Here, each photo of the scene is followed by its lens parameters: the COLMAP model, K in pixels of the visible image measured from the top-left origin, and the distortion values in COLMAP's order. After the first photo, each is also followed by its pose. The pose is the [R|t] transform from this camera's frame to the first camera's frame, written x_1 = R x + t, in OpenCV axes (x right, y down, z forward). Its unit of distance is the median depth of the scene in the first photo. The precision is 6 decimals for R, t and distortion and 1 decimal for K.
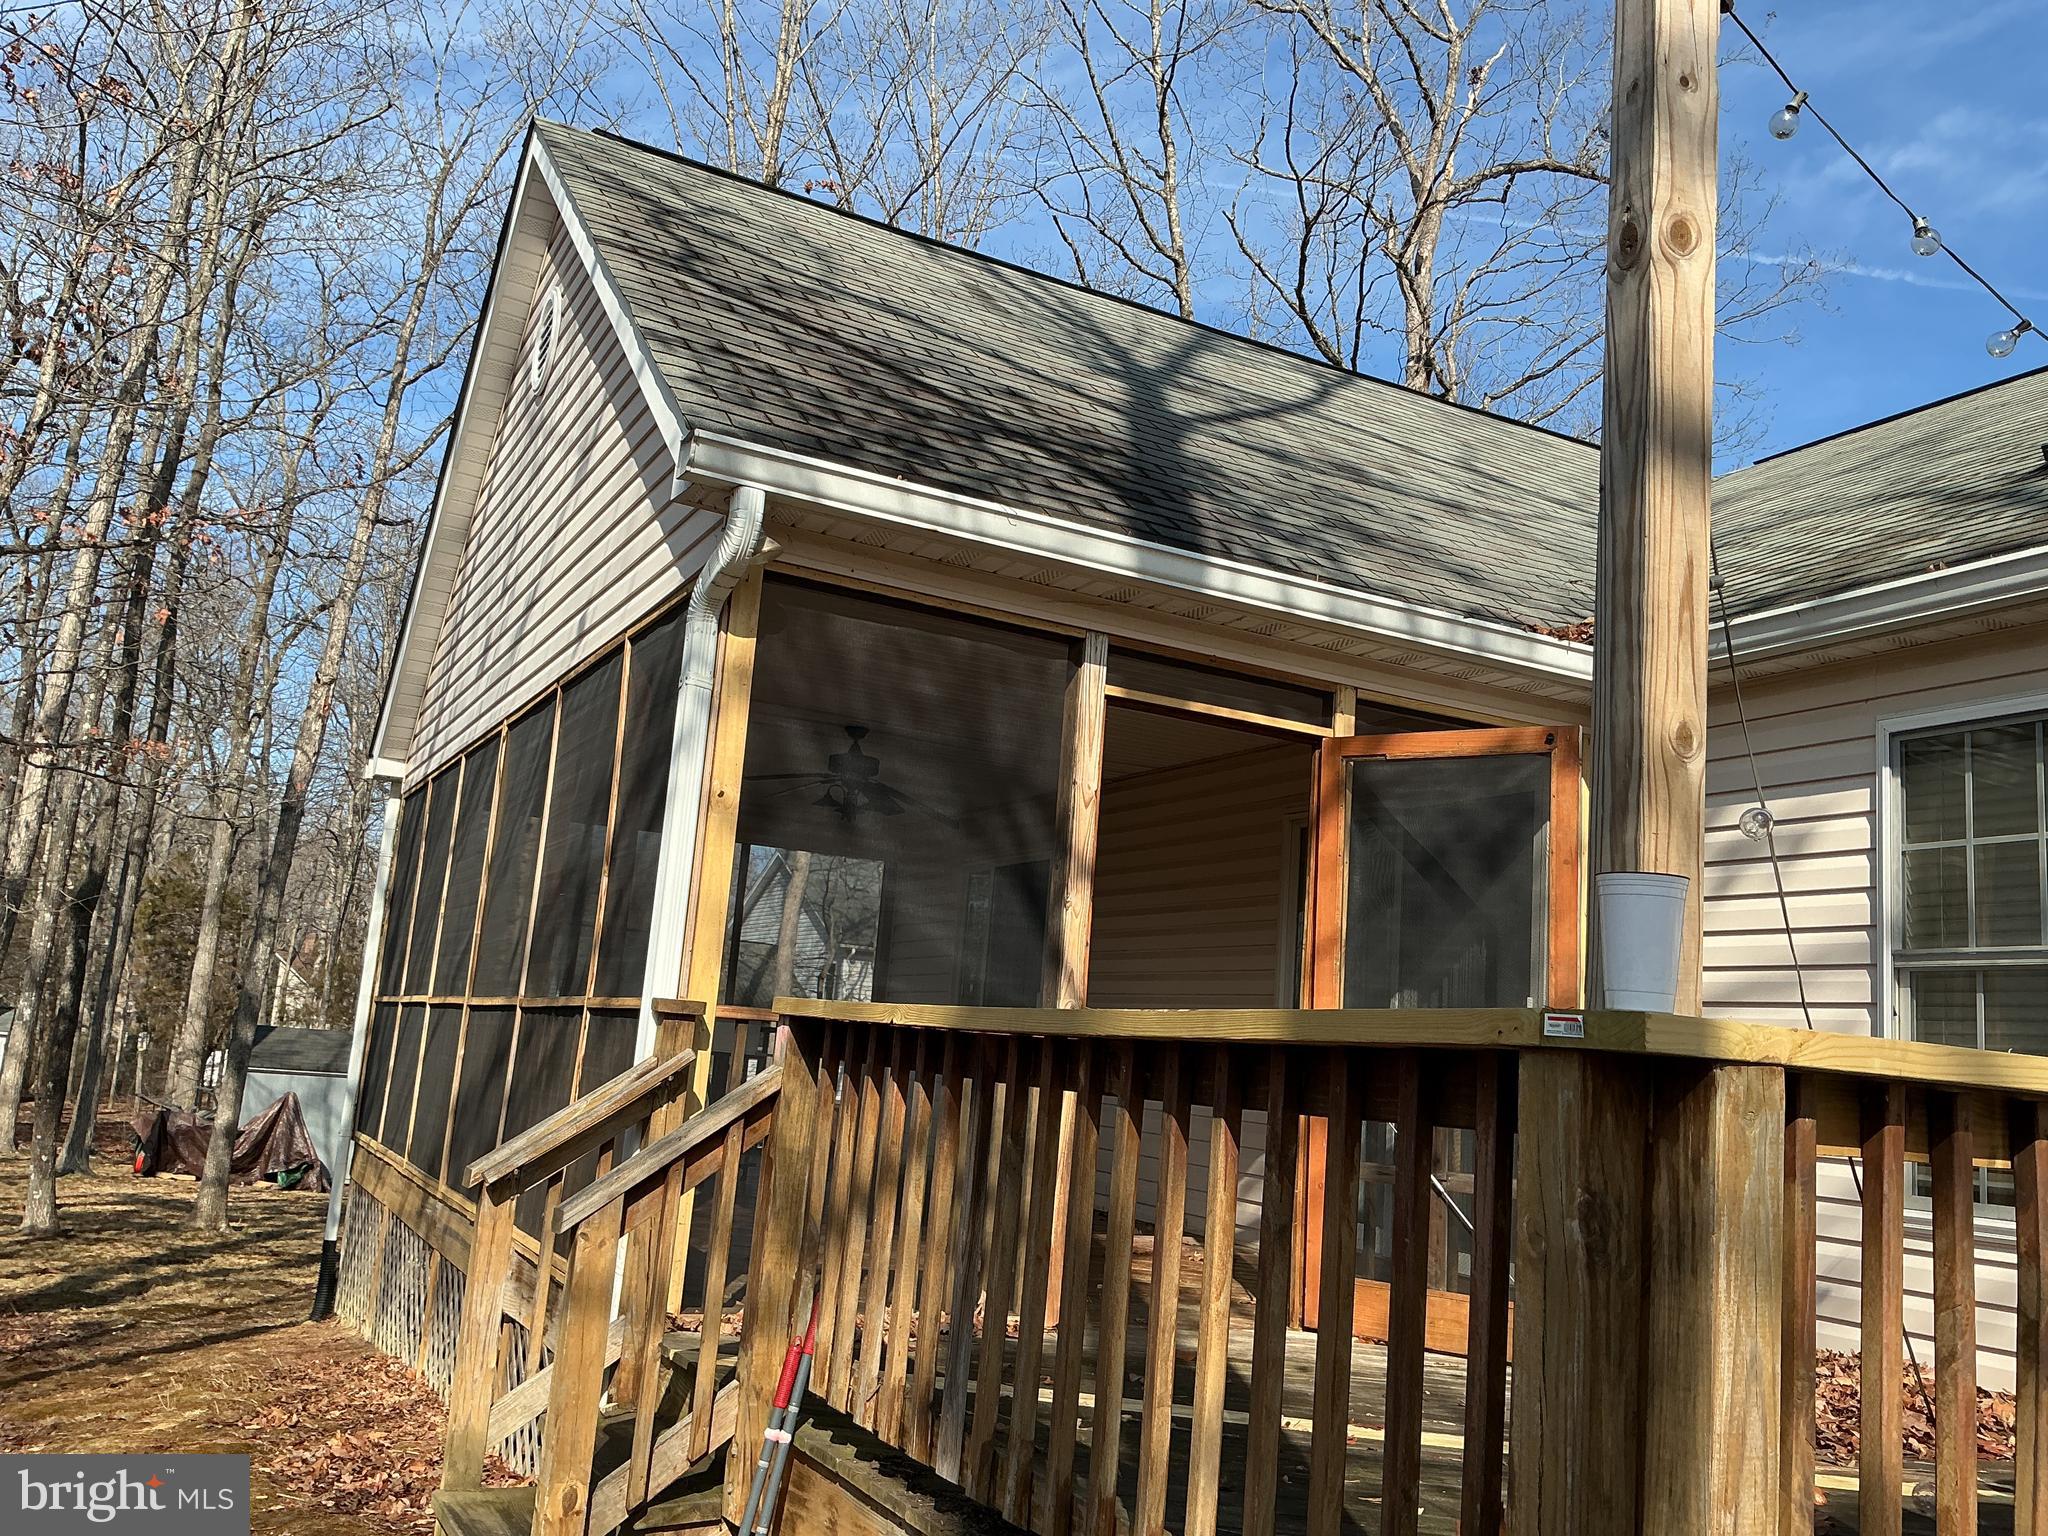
lens RADIAL K [[1690.7, 0, 1024.0], [0, 1690.7, 768.0], [0, 0, 1]] dist [0.119065, -0.201409]
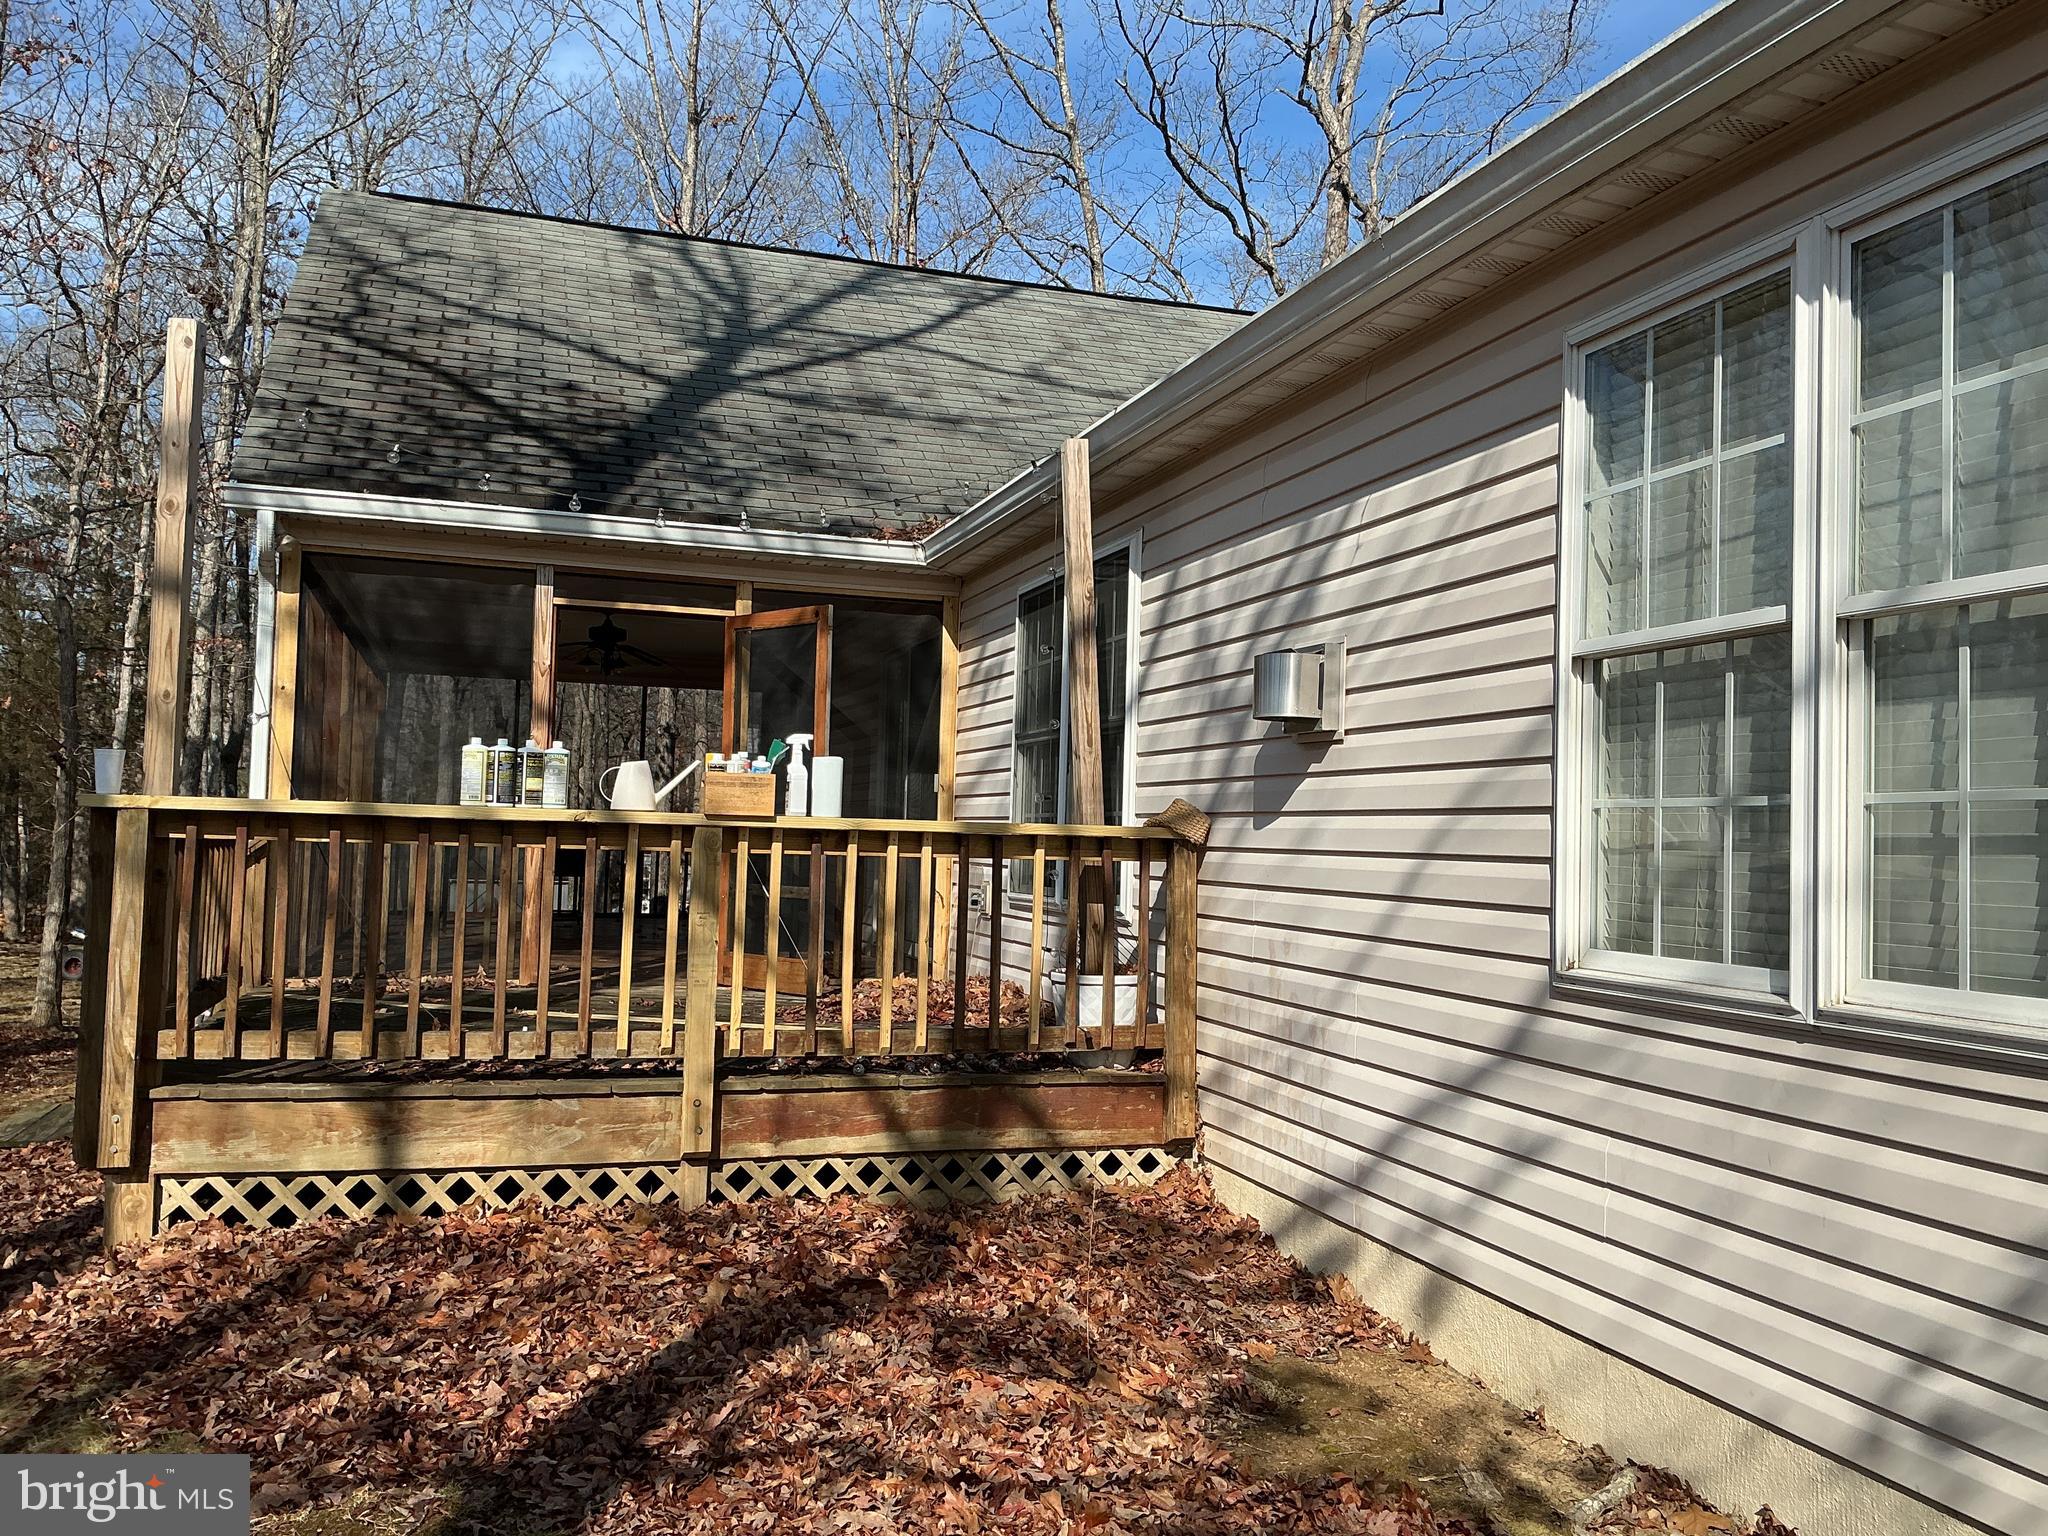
lens RADIAL K [[1690.7, 0, 1024.0], [0, 1690.7, 768.0], [0, 0, 1]] dist [0.119065, -0.201409]
pose [[0.982783, -0.055447, -0.176250, 0.769093], [0.075780, 0.990948, 0.110814, -0.035220], [0.168510, -0.122262, 0.978088, -0.519645]]
